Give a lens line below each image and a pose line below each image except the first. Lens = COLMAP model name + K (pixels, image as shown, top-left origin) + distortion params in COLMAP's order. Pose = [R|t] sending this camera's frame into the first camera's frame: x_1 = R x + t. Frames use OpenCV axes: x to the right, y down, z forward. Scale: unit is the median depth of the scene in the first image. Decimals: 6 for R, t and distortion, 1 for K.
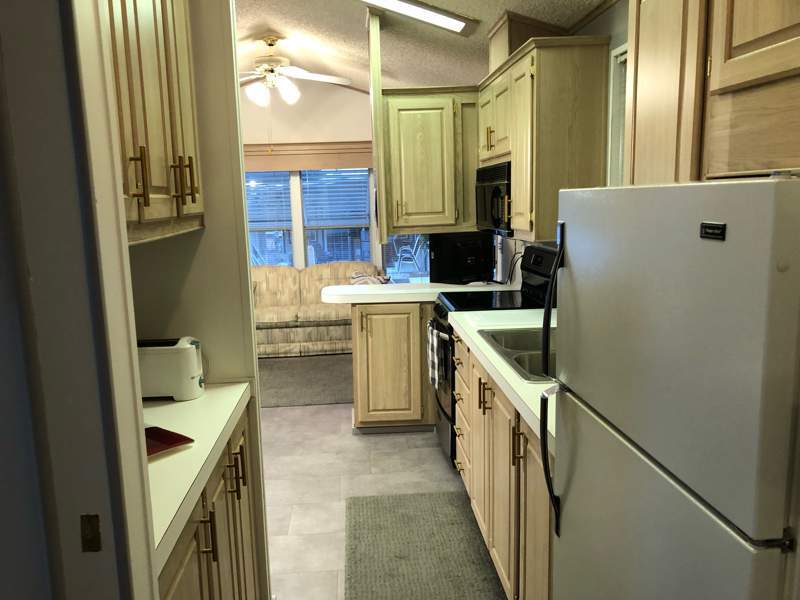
lens RADIAL K [[655.5, 0, 403.3], [0, 655.5, 296.6], [0, 0, 1]] dist [0.050914, -0.010128]
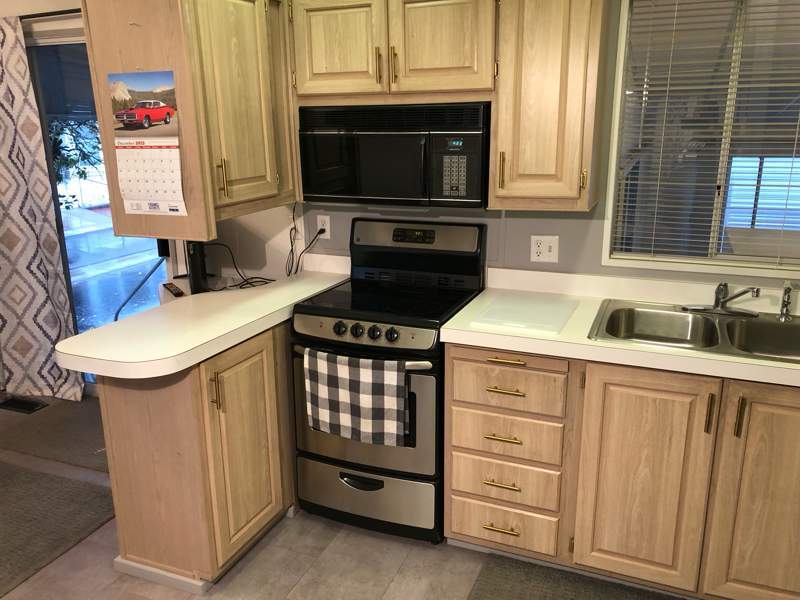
lens RADIAL K [[659.7, 0, 401.8], [0, 659.7, 300.2], [0, 0, 1]] dist [0.000164, -0.002331]
pose [[0.447587, -0.206302, 0.870118, -0.502046], [0.134501, 0.977487, 0.162572, -0.112416], [-0.884067, 0.044267, 0.465259, 0.686511]]
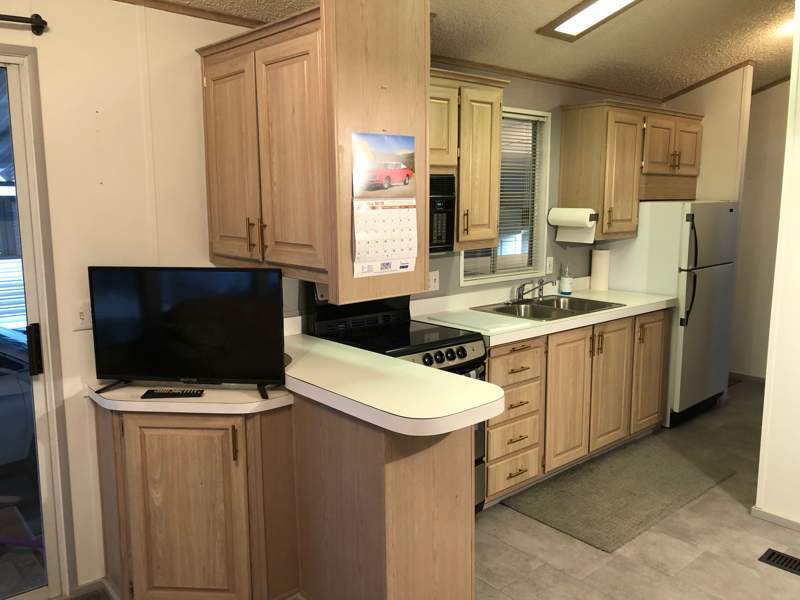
lens RADIAL K [[655.5, 0, 403.3], [0, 655.5, 296.6], [0, 0, 1]] dist [0.050914, -0.010128]
pose [[-0.597536, -0.089943, 0.796782, -0.548465], [0.147104, 0.964527, 0.219197, -0.232827], [-0.788233, 0.248188, -0.563109, 1.511662]]
